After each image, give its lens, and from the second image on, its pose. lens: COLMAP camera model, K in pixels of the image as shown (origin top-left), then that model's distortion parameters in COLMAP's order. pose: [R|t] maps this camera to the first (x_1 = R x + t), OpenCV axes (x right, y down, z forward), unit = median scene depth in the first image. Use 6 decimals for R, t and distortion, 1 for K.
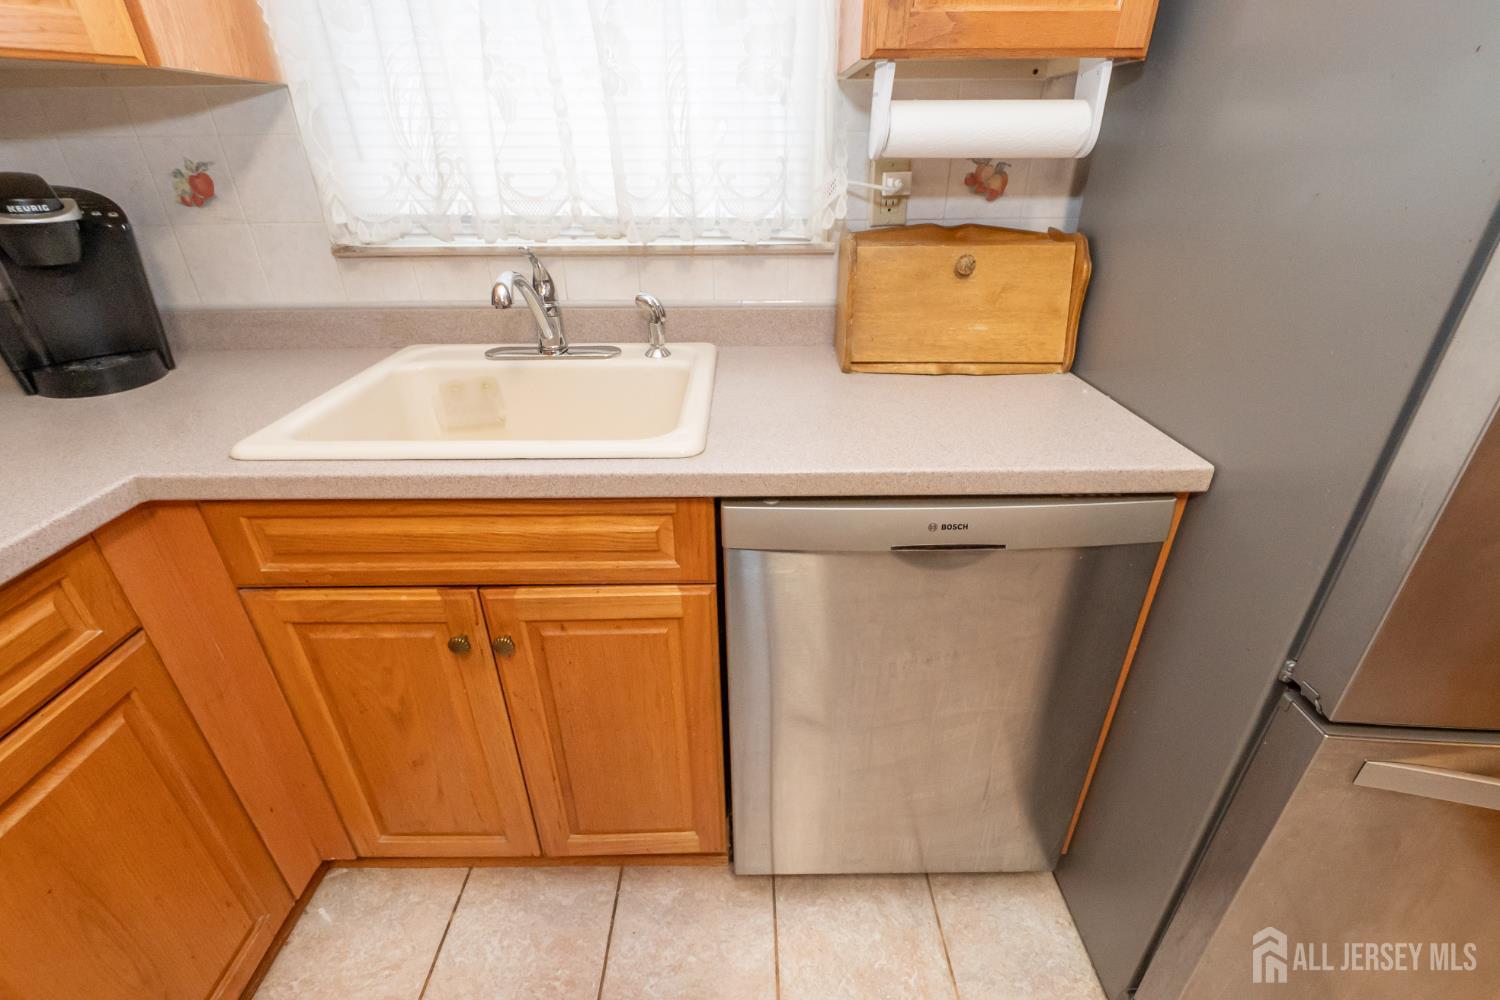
lens RADIAL K [[657.7, 0, 743.6], [0, 657.7, 500.1], [0, 0, 1]] dist [-0.000745, -0.001056]
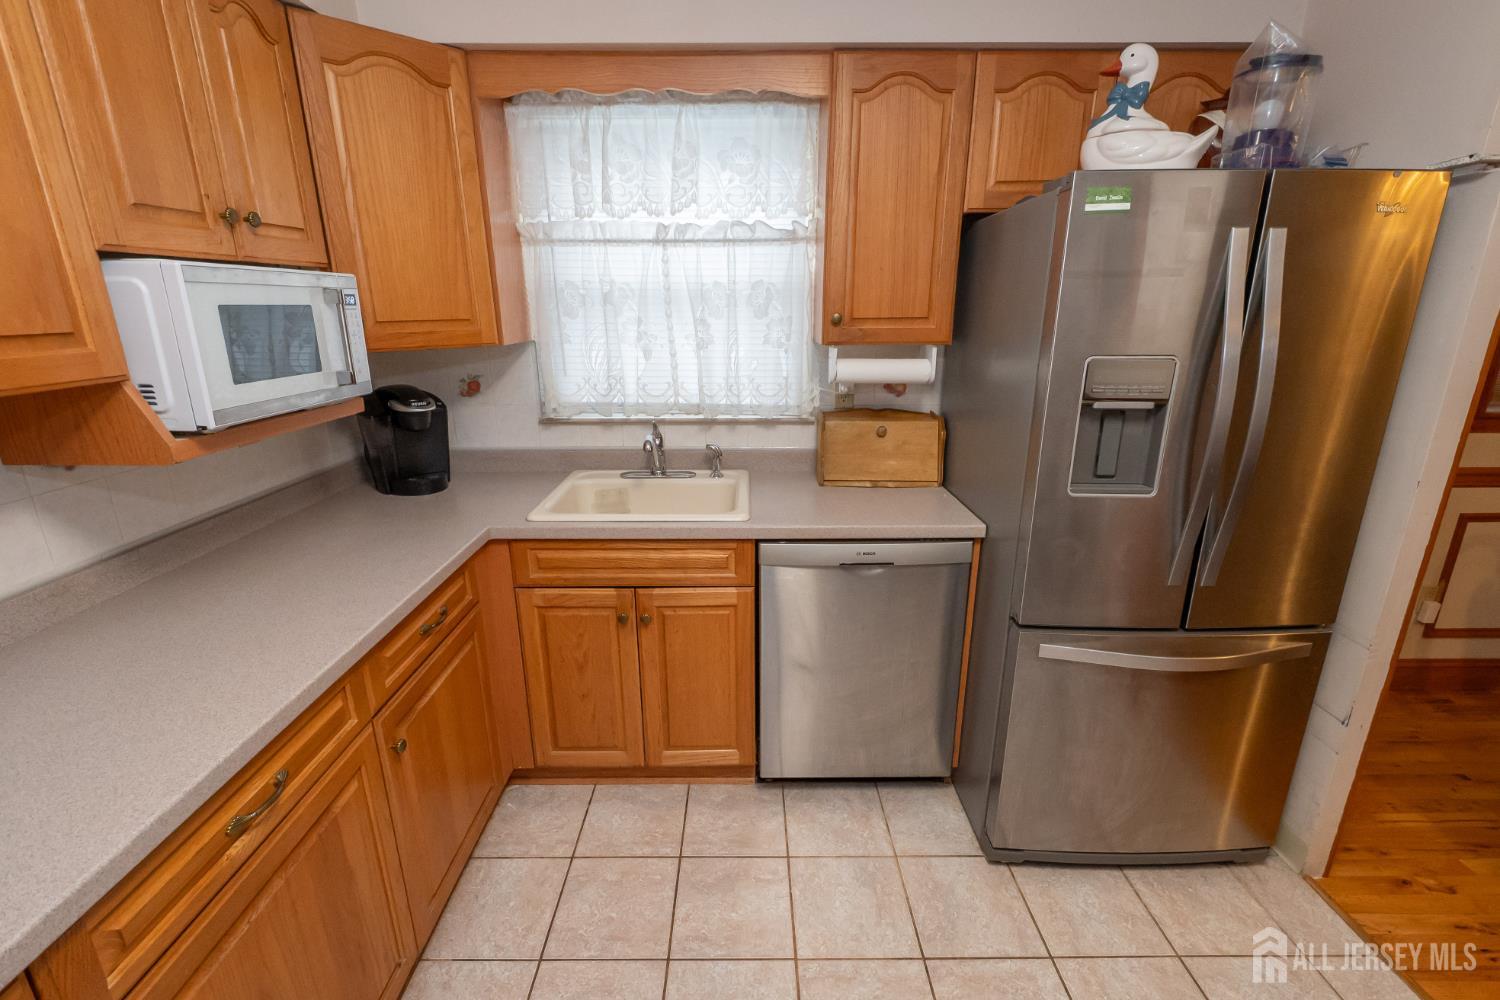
lens RADIAL K [[657.7, 0, 743.6], [0, 657.7, 500.1], [0, 0, 1]] dist [-0.000745, -0.001056]
pose [[0.999971, 0.005874, -0.004799, -0.055215], [-0.006698, 0.980711, -0.195351, 0.215958], [0.003559, 0.195377, 0.980722, -0.836640]]
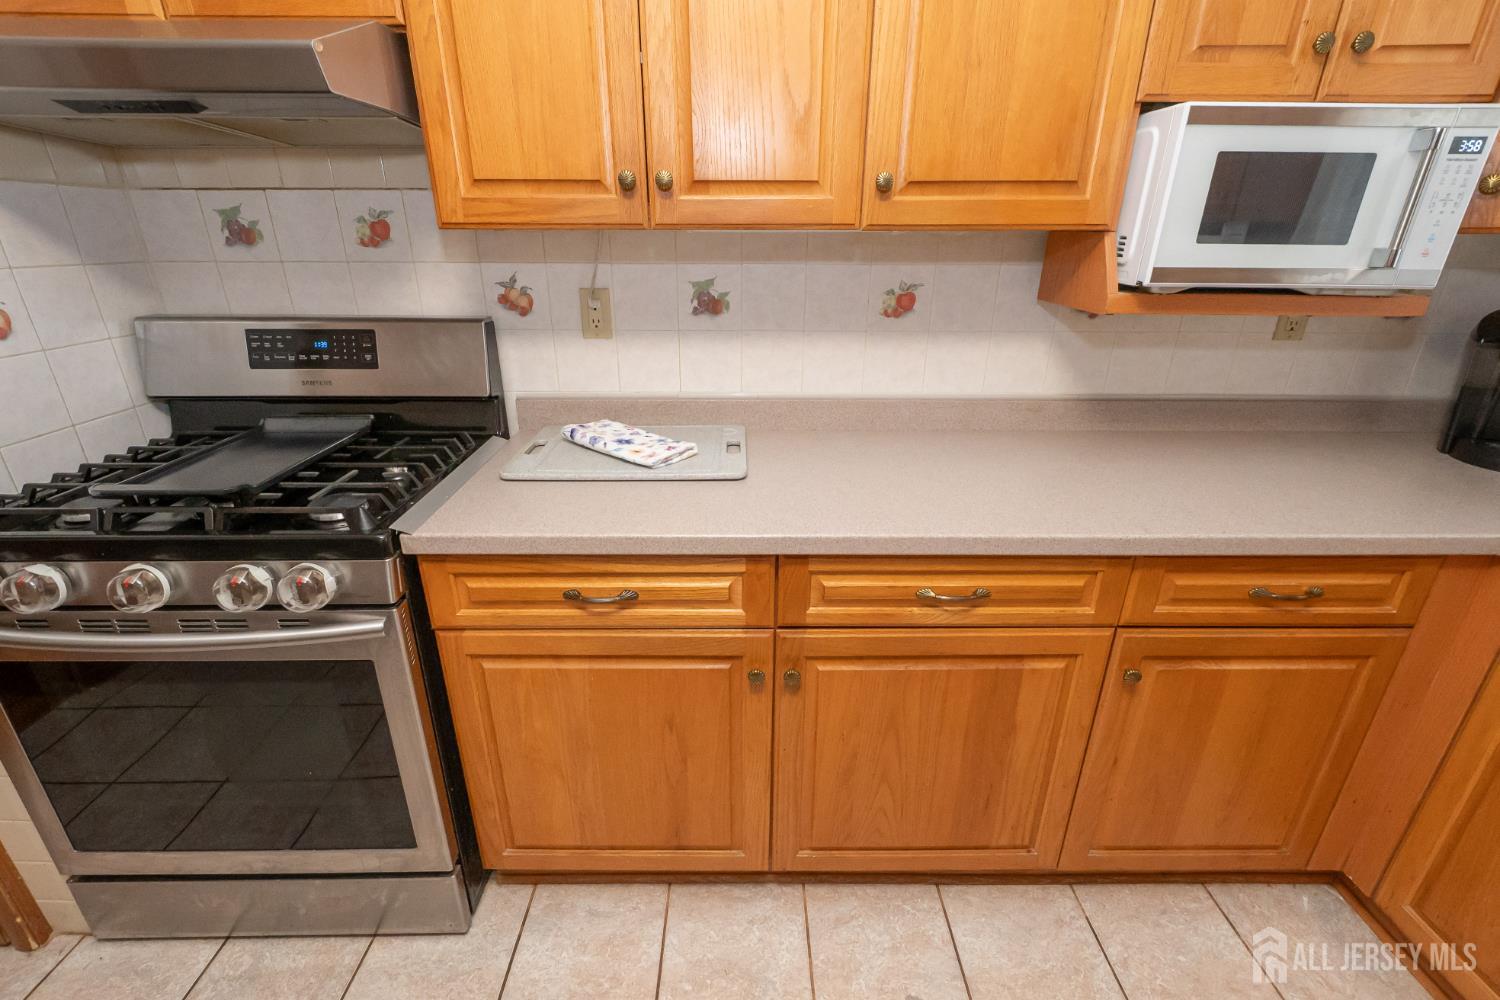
lens RADIAL K [[657.7, 0, 743.6], [0, 657.7, 500.1], [0, 0, 1]] dist [-0.000745, -0.001056]
pose [[0.000518, 0.387512, -0.921865, 0.179922], [-0.470160, 0.813715, 0.341786, 0.128763], [0.882581, 0.433247, 0.182614, -0.450401]]
